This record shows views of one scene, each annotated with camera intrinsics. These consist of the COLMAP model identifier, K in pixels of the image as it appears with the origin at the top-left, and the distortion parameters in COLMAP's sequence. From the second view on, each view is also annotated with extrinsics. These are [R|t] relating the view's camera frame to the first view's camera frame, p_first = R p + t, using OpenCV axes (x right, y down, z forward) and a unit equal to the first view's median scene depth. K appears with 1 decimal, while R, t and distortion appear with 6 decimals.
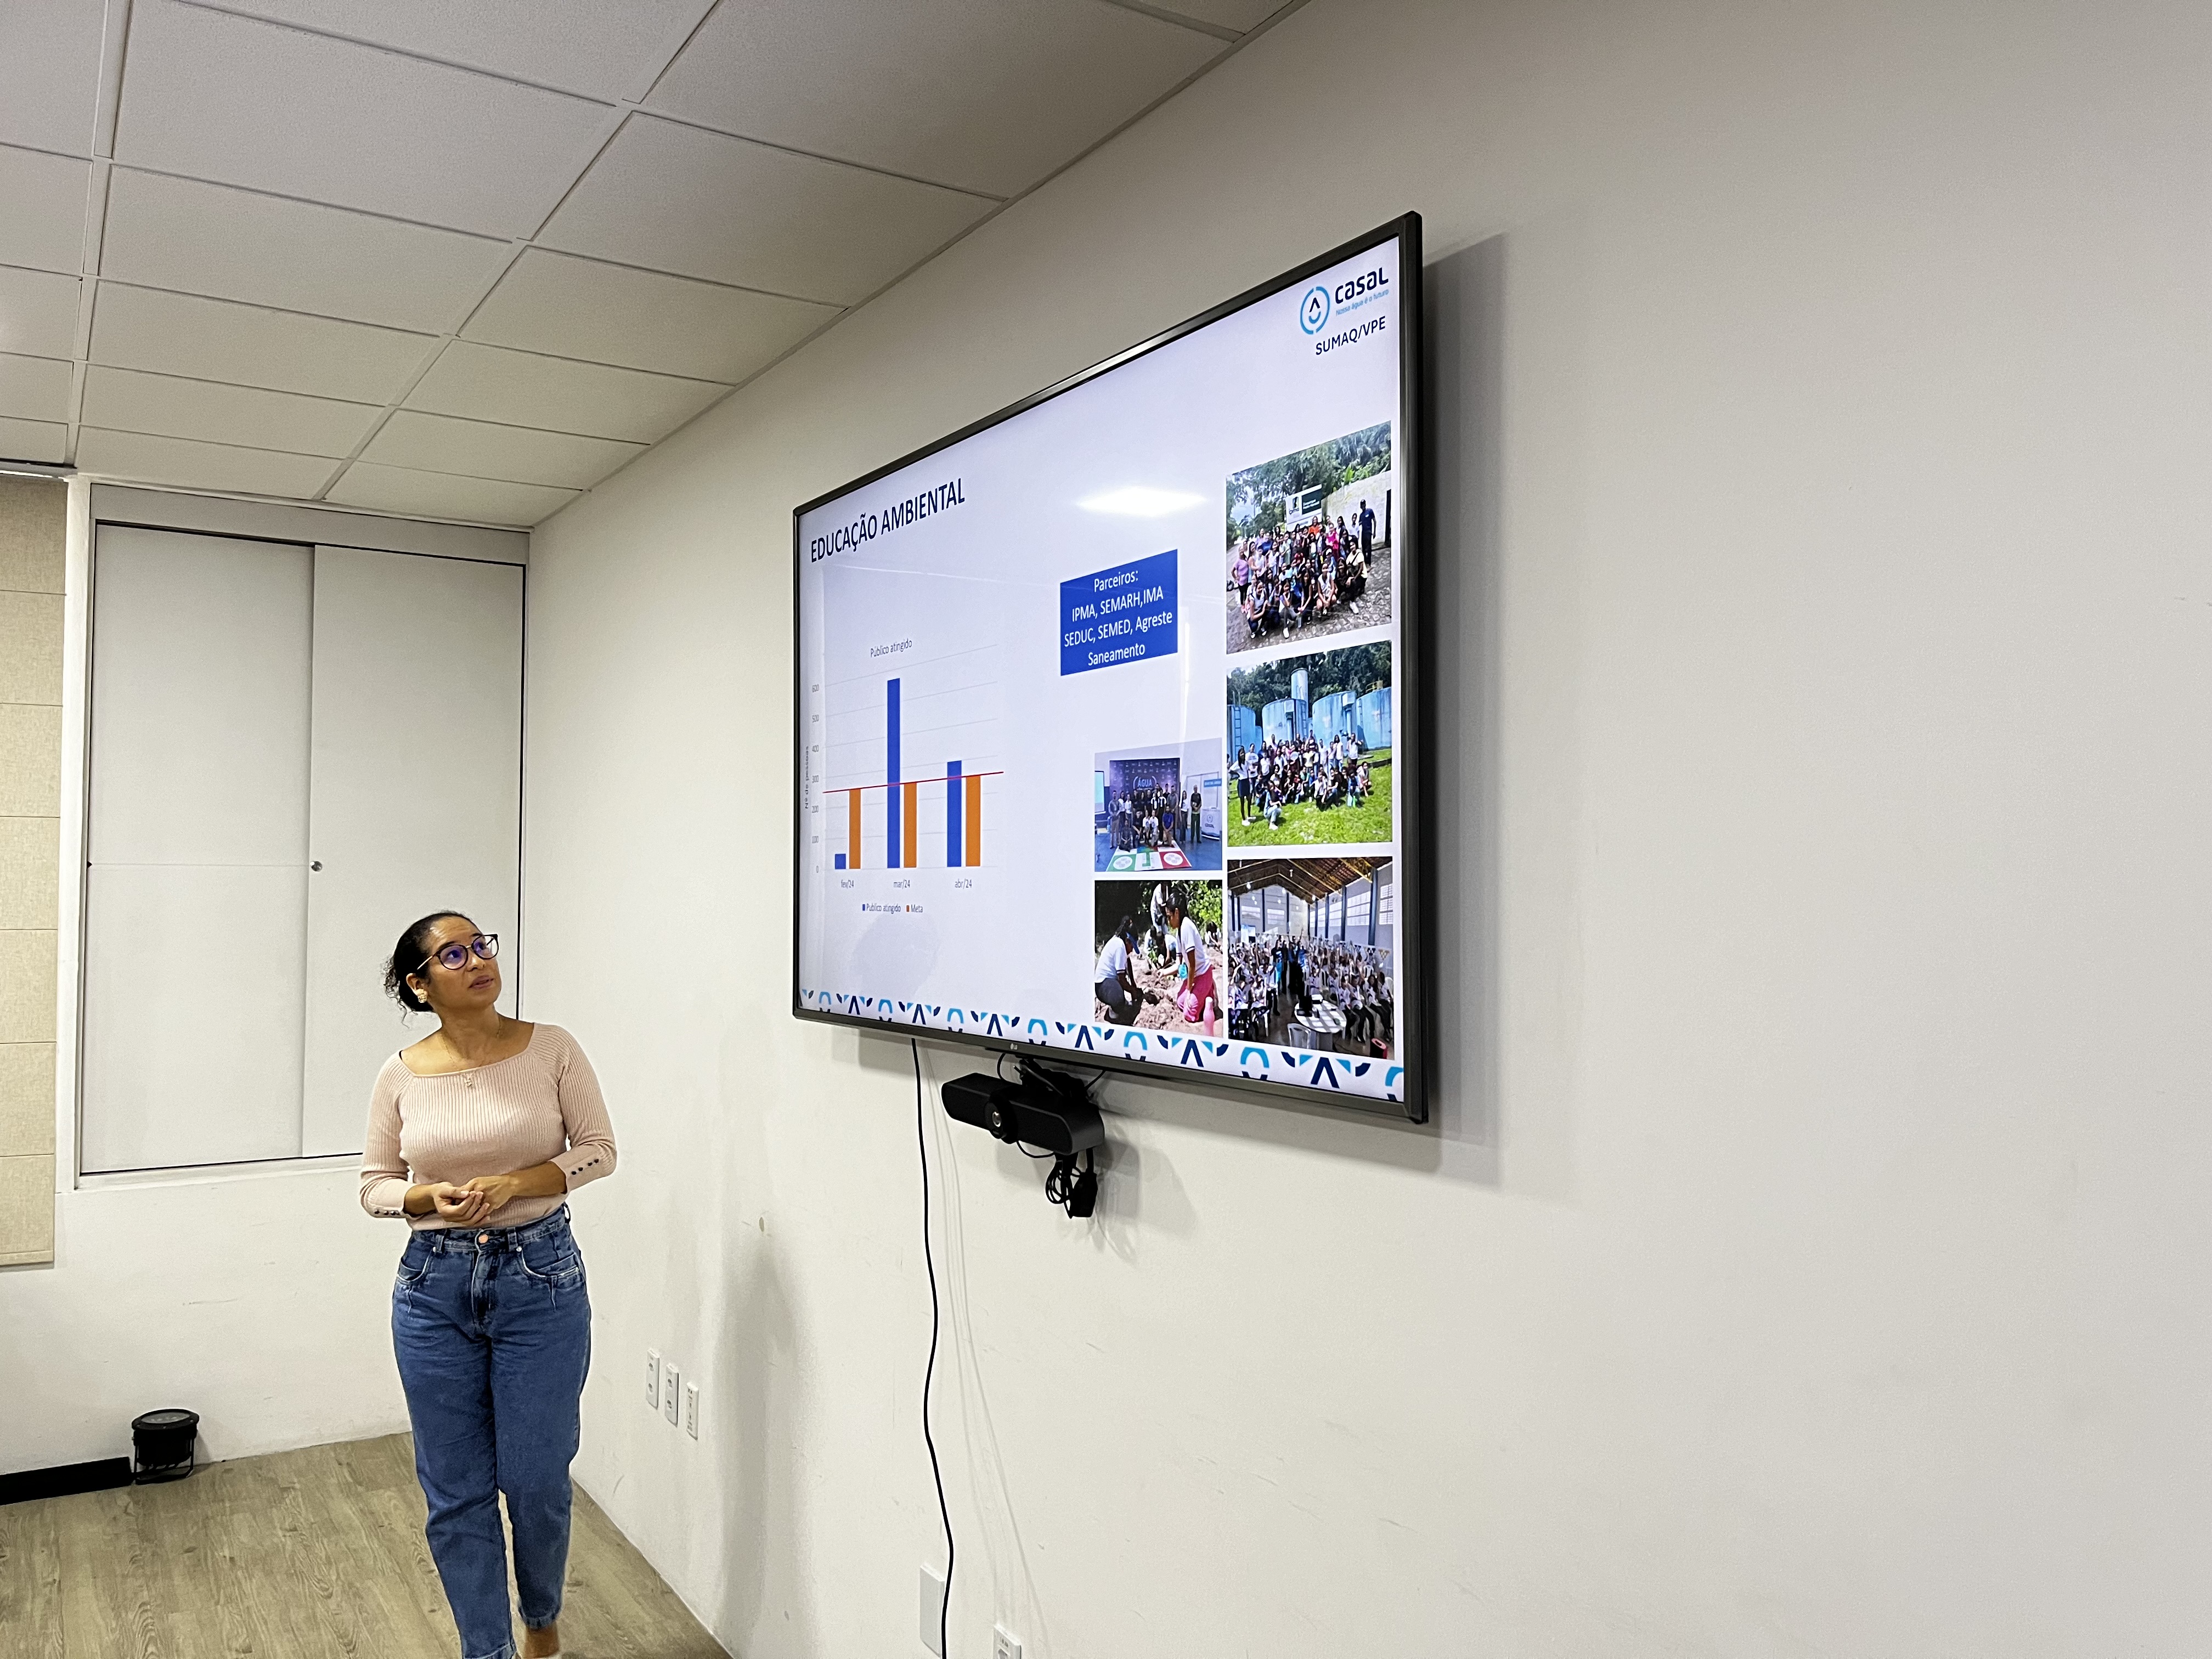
lens RADIAL K [[1735.0, 0, 1106.0], [0, 1735.0, 829.5], [0, 0, 1]] dist [0.015653, -0.006790]
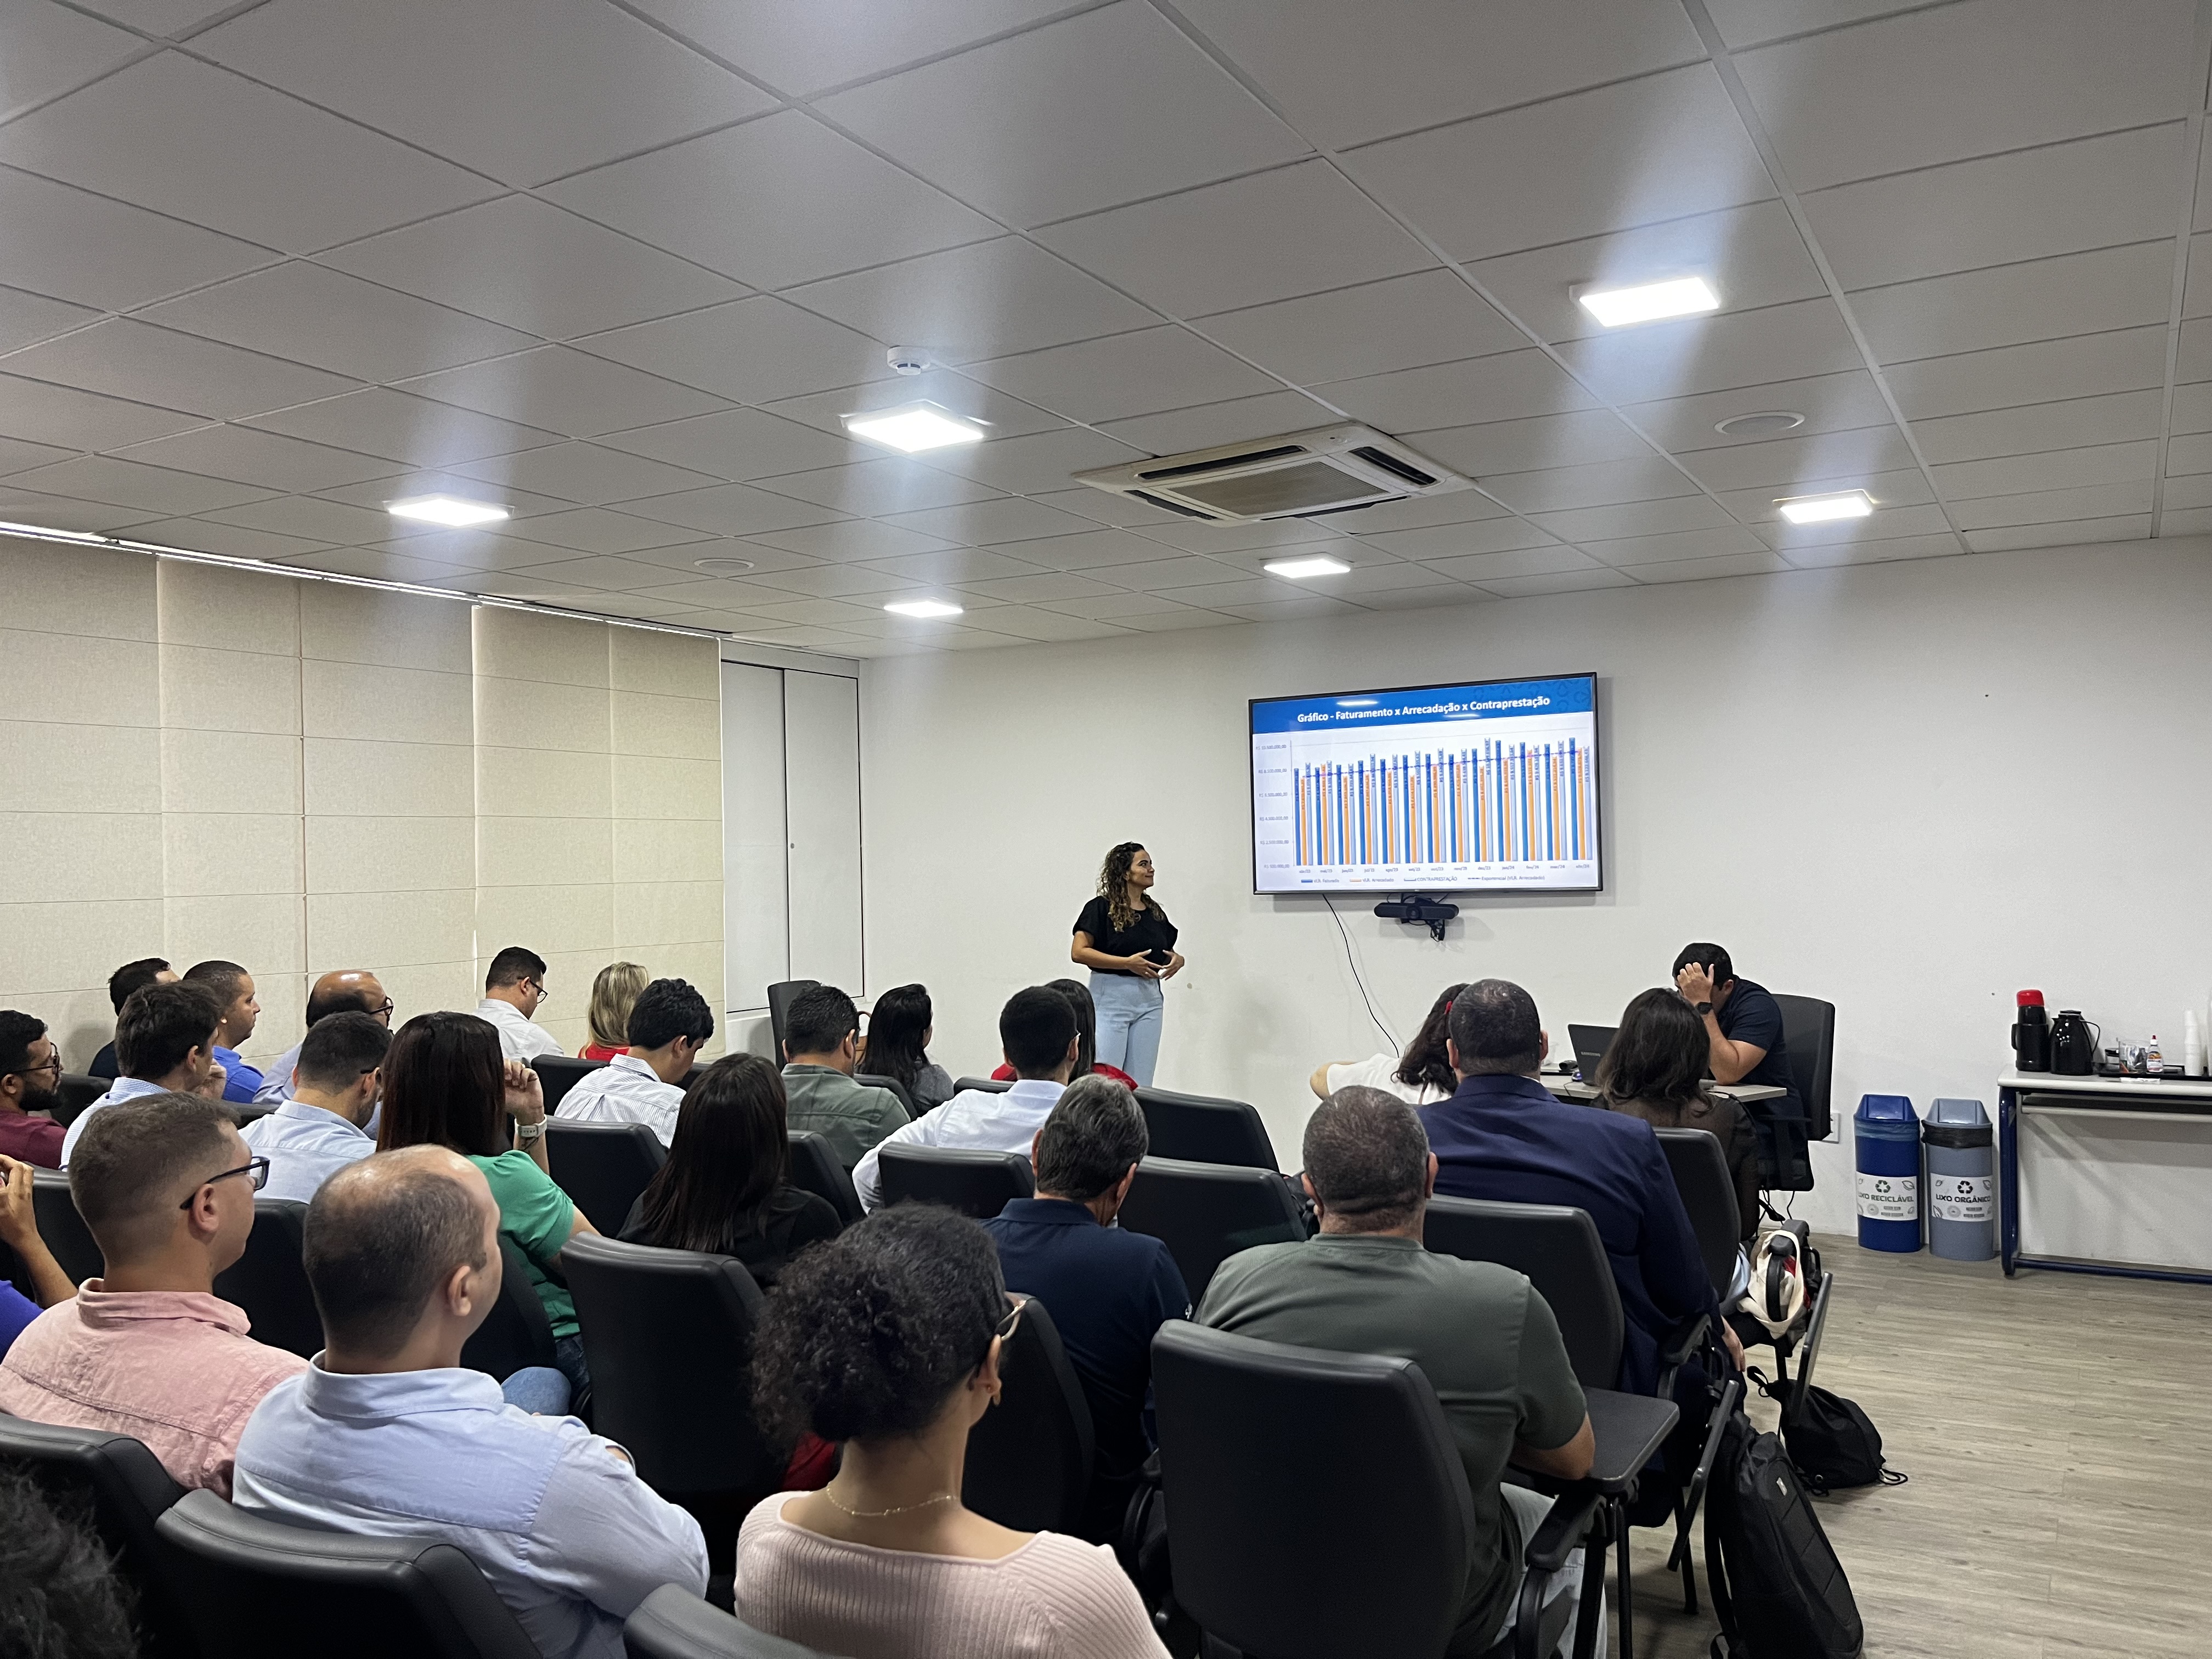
lens RADIAL K [[1735.0, 0, 1106.0], [0, 1735.0, 829.5], [0, 0, 1]] dist [0.015653, -0.006790]
pose [[0.884102, -0.013546, 0.467097, -2.058926], [0.010712, 0.999905, 0.008722, -0.018094], [-0.467170, -0.002707, 0.884163, -1.551382]]
